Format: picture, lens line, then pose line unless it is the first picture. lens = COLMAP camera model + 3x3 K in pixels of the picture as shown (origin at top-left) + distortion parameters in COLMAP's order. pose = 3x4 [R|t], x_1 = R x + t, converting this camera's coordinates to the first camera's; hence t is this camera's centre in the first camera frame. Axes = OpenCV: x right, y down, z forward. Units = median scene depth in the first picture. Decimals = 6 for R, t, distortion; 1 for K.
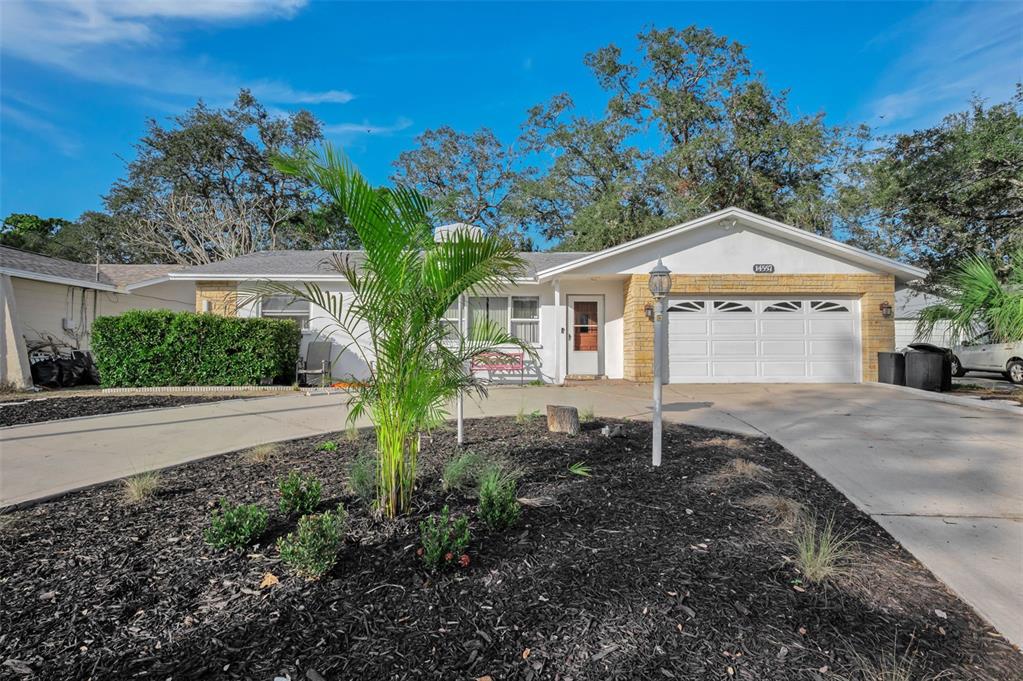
lens RADIAL K [[513.5, 0, 507.4], [0, 513.5, 327.2], [0, 0, 1]] dist [0.001867, 0.000116]
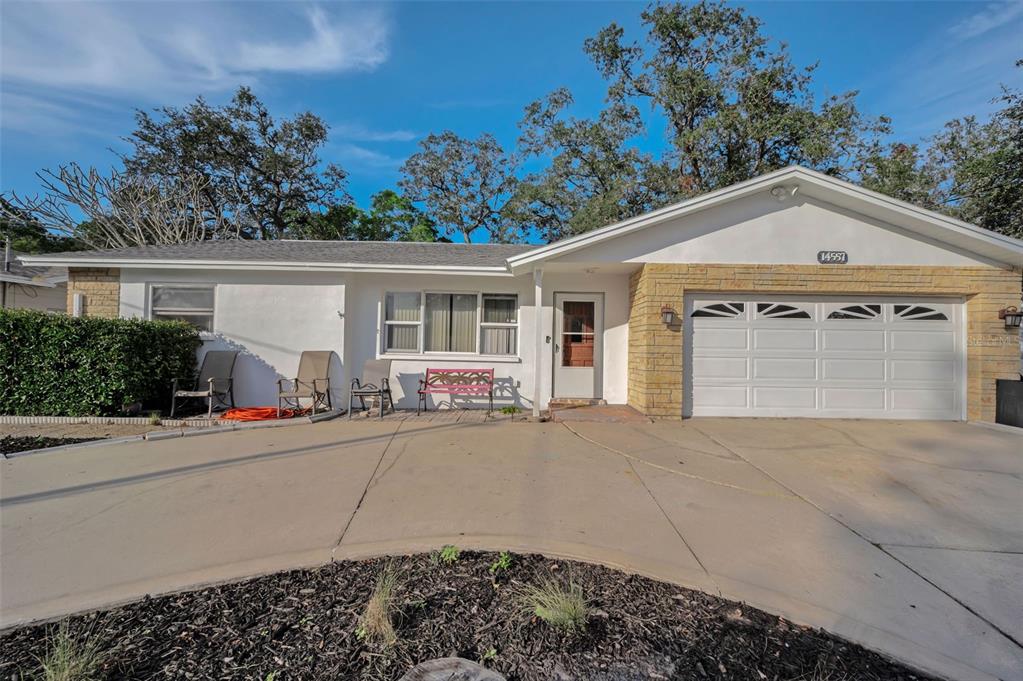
lens RADIAL K [[406.0, 0, 514.0], [0, 406.0, 332.3], [0, 0, 1]] dist [-0.001873, -0.000306]
pose [[0.999754, 0.013659, -0.017465, 0.069735], [-0.013272, 0.999667, 0.022112, -0.016930], [0.017761, -0.021875, 0.999603, 0.410751]]
